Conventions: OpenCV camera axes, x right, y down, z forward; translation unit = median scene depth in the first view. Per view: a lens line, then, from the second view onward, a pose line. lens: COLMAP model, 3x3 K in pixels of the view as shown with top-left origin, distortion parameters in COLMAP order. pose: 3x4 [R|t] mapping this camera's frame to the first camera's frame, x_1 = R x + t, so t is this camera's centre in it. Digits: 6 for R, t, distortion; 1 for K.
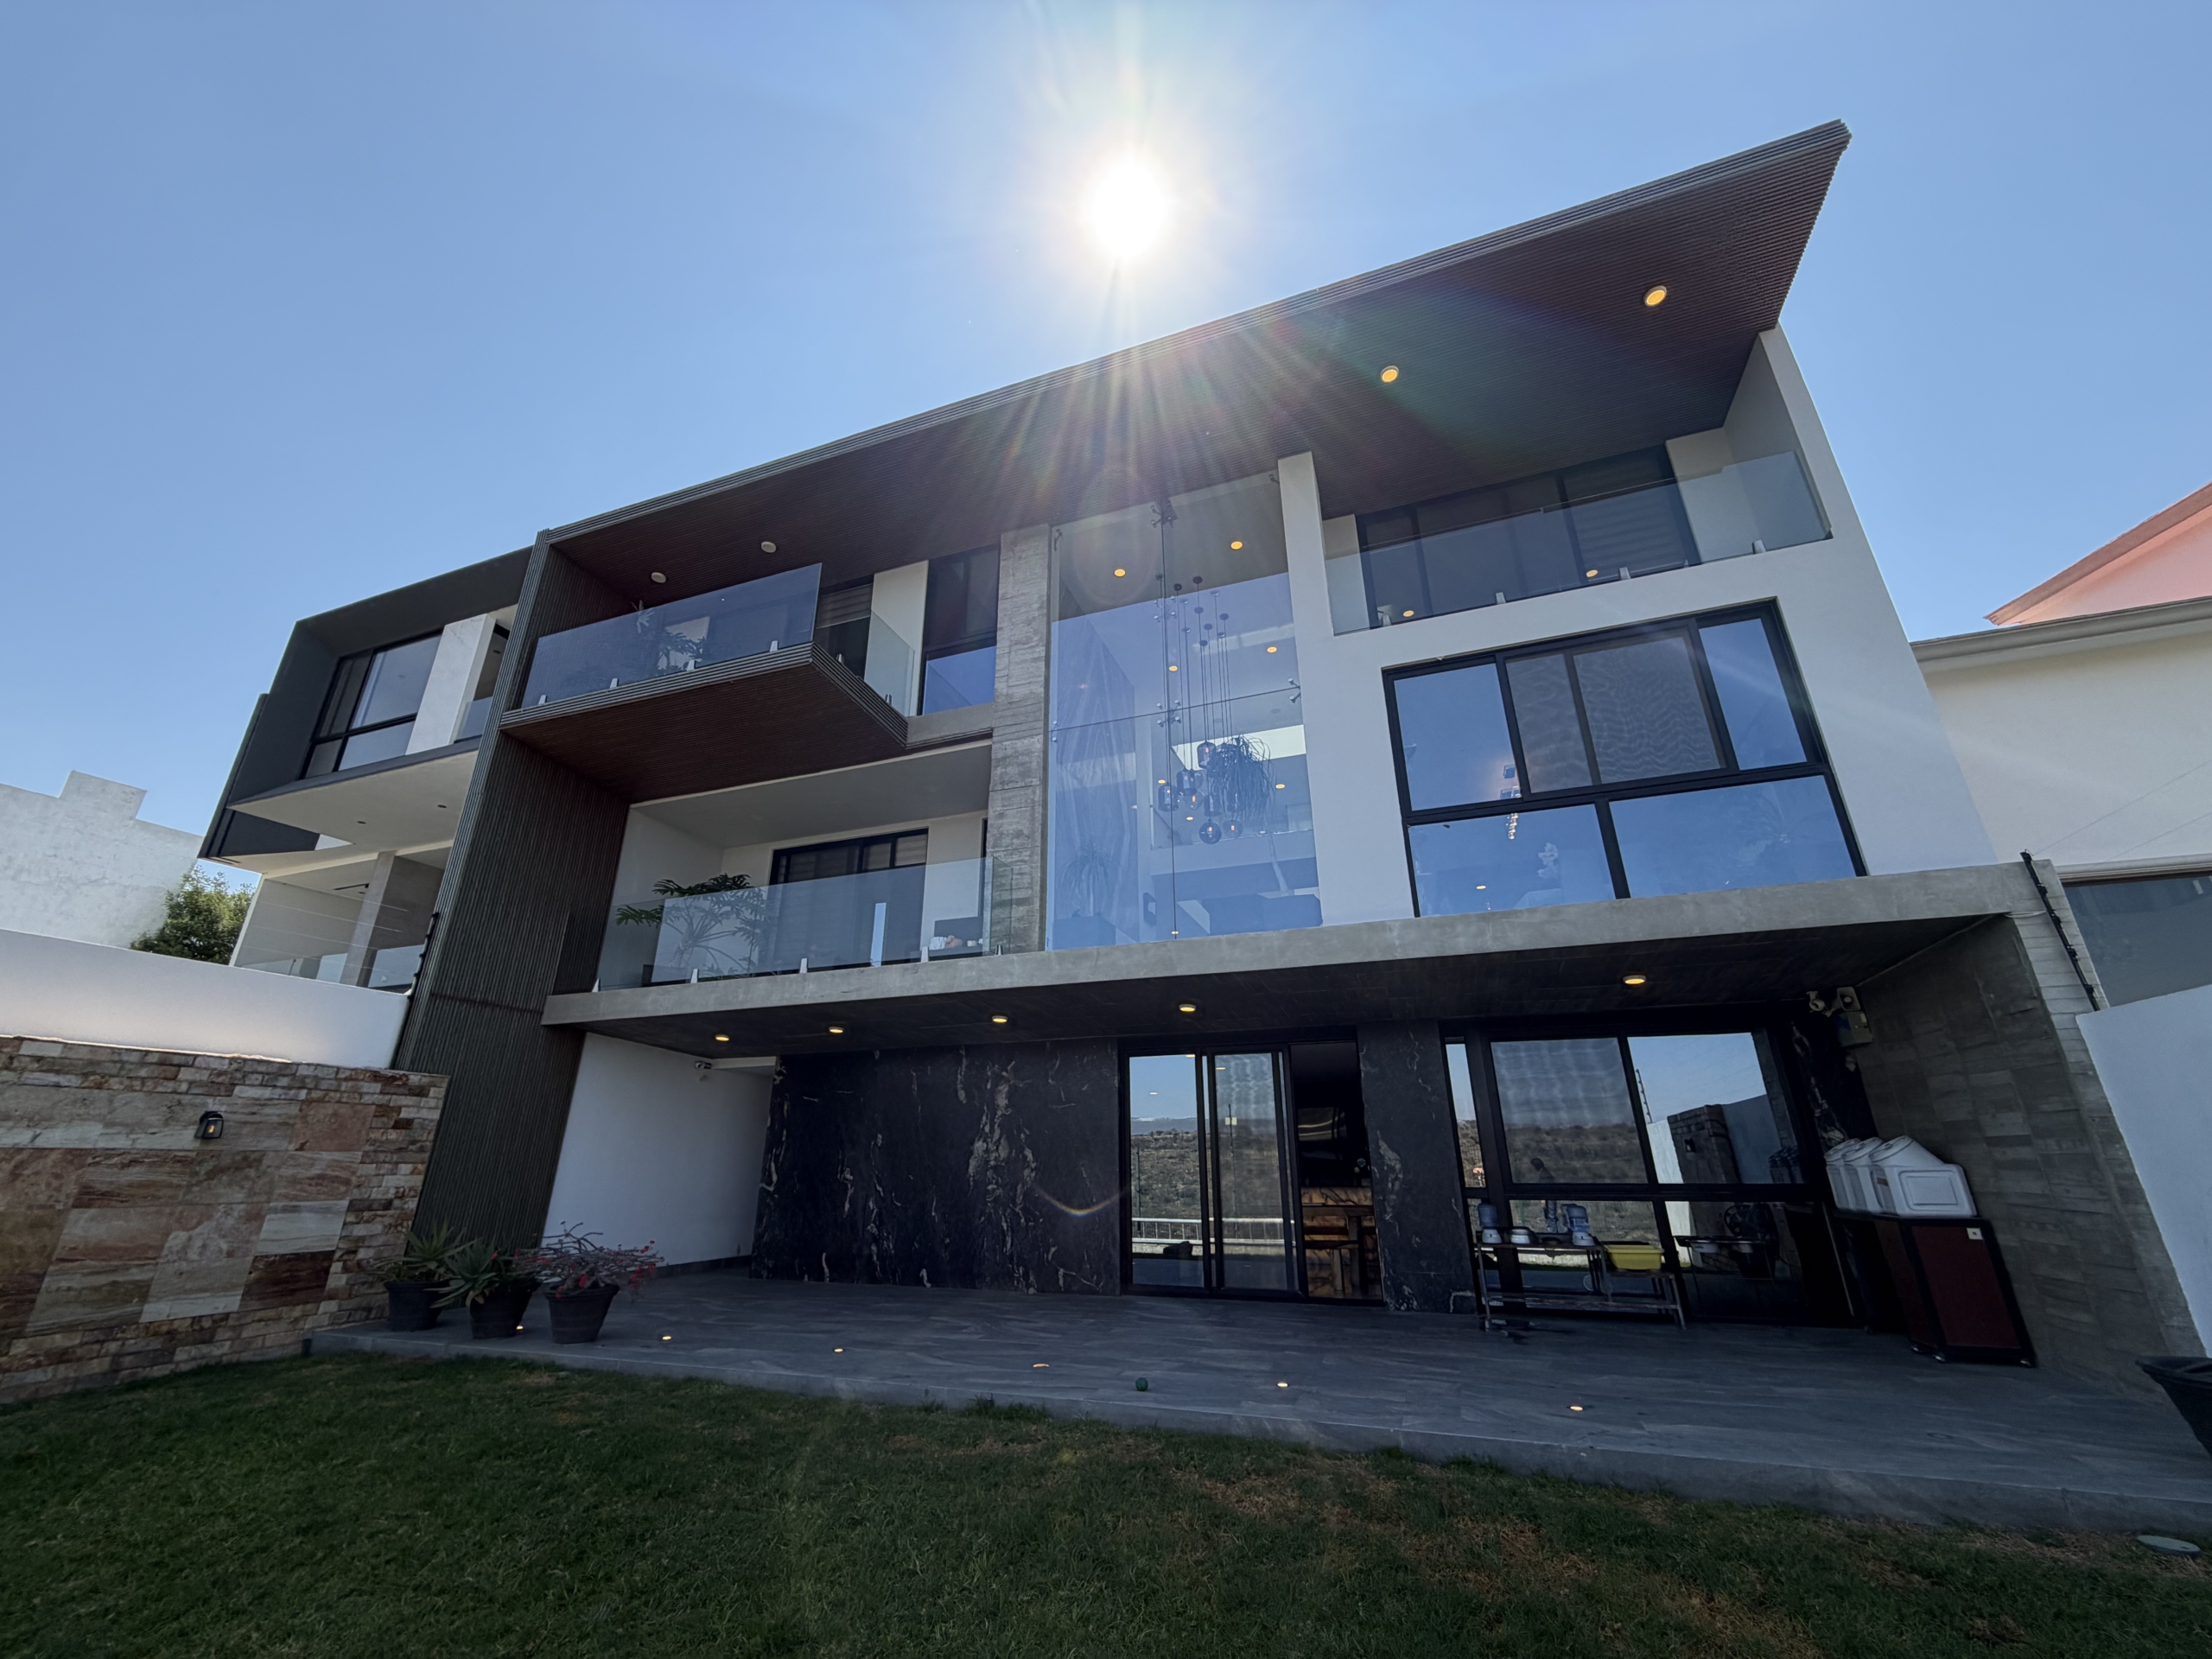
lens RADIAL K [[884.1, 0, 1103.7], [0, 884.1, 834.0], [0, 0, 1]] dist [-0.002565, 0.000734]
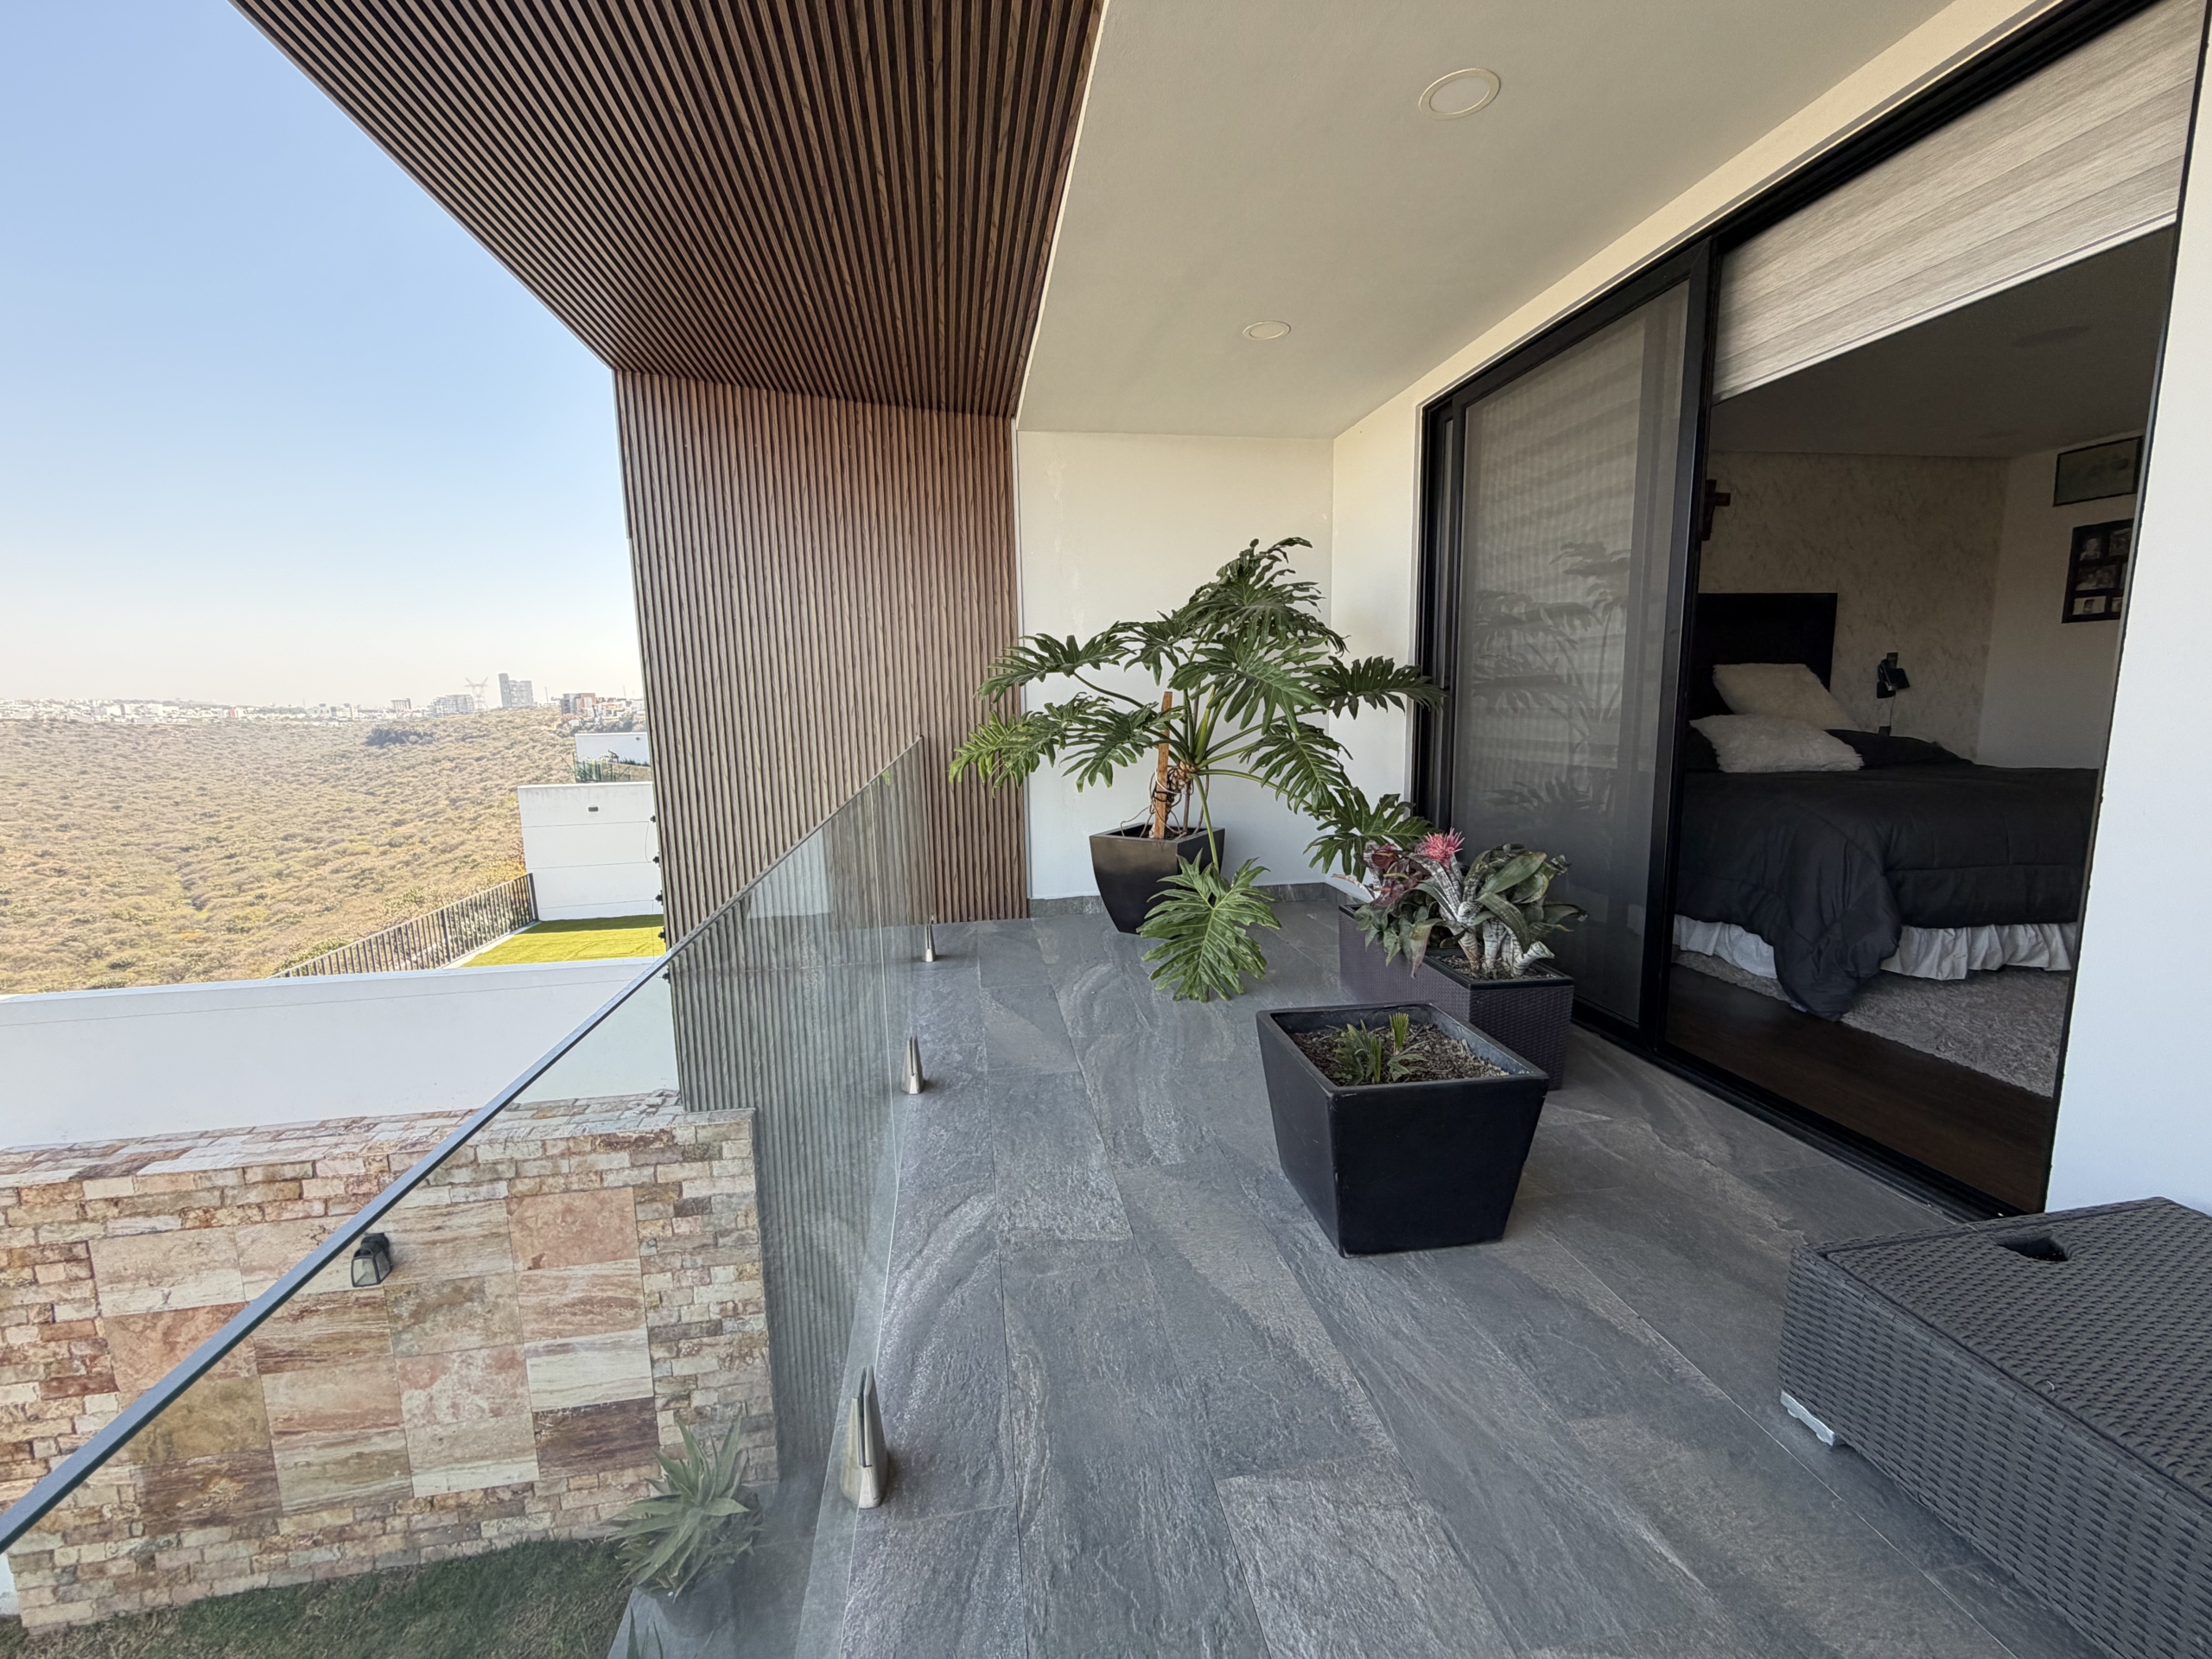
lens RADIAL K [[884.1, 0, 1111.3], [0, 884.1, 831.7], [0, 0, 1]] dist [-0.002565, 0.000734]
pose [[0.493119, 0.119736, -0.861682, -0.247528], [0.323053, 0.894457, 0.309165, 0.035017], [0.807756, -0.430825, 0.402393, 1.264115]]
